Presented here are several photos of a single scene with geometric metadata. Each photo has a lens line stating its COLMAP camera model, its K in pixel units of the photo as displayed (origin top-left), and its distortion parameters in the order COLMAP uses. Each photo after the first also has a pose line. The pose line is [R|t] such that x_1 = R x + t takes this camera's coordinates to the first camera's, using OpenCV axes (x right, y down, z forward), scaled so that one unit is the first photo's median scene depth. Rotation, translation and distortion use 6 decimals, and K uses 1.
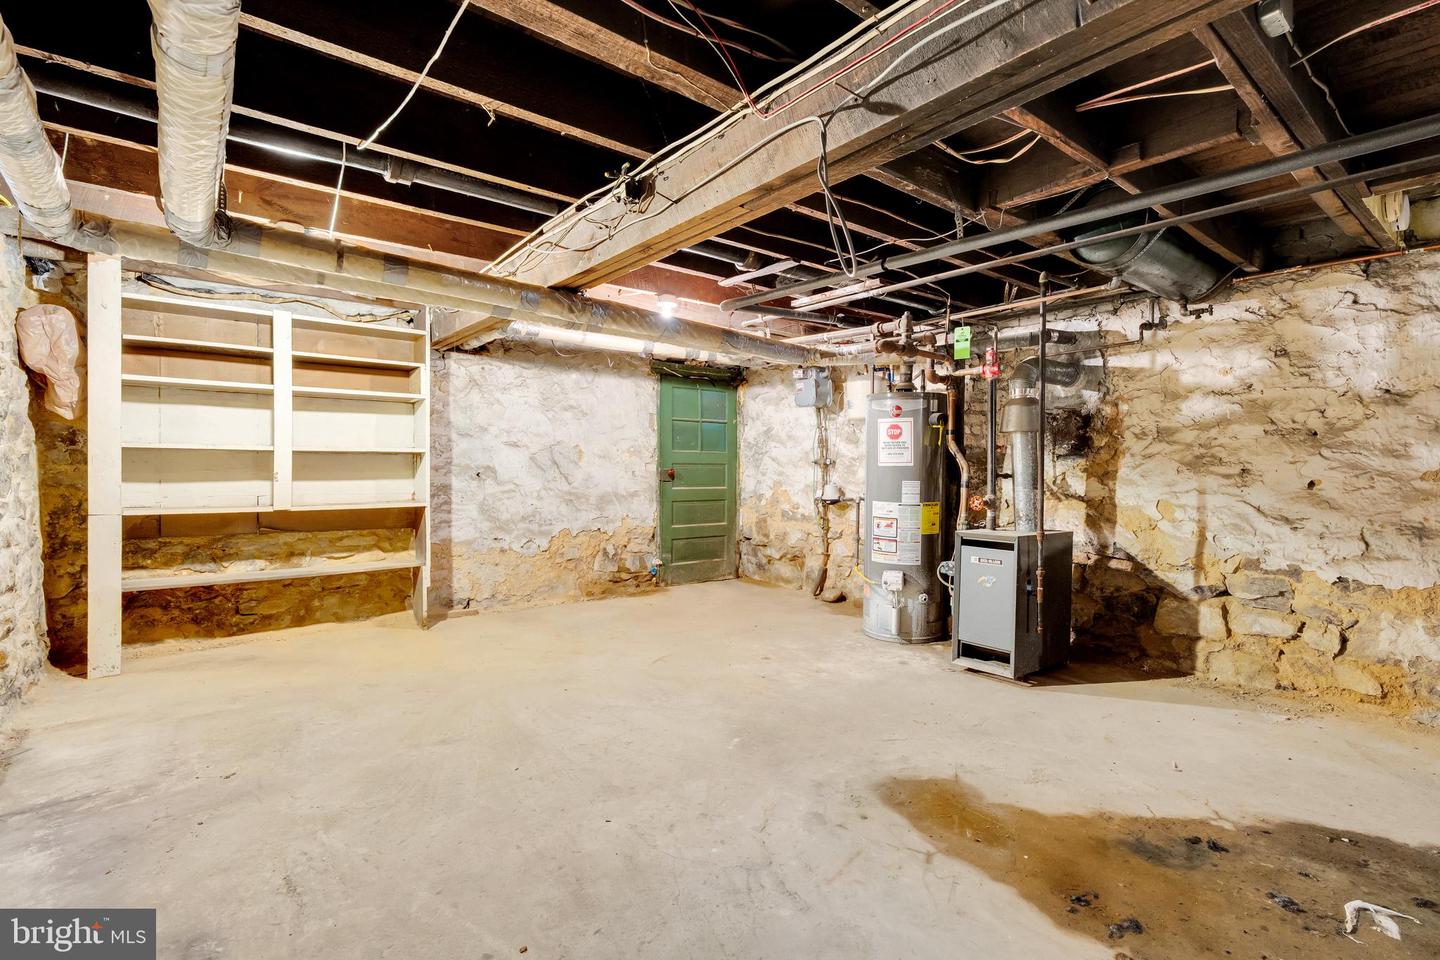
lens RADIAL K [[644.8, 0, 717.4], [0, 644.8, 472.4], [0, 0, 1]] dist [-0.003373, 0.000018]
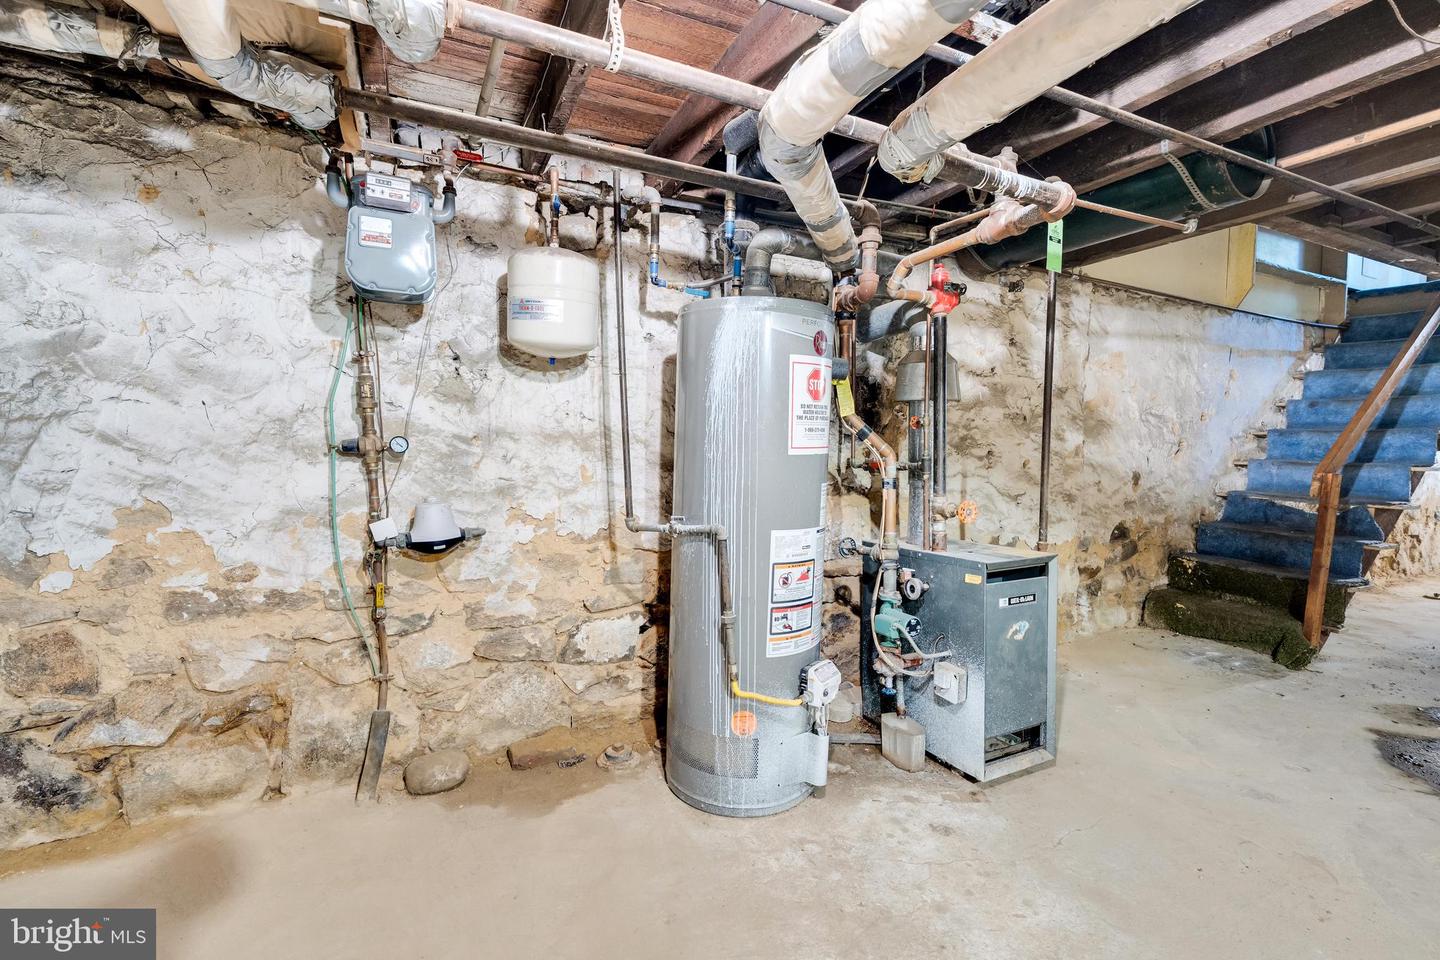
lens RADIAL K [[644.8, 0, 722.1], [0, 644.8, 476.8], [0, 0, 1]] dist [-0.003373, 0.000018]
pose [[0.223062, -0.055592, 0.973218, -0.238027], [0.015669, 0.998448, 0.053442, -0.021835], [-0.974678, 0.003328, 0.223587, 1.019147]]
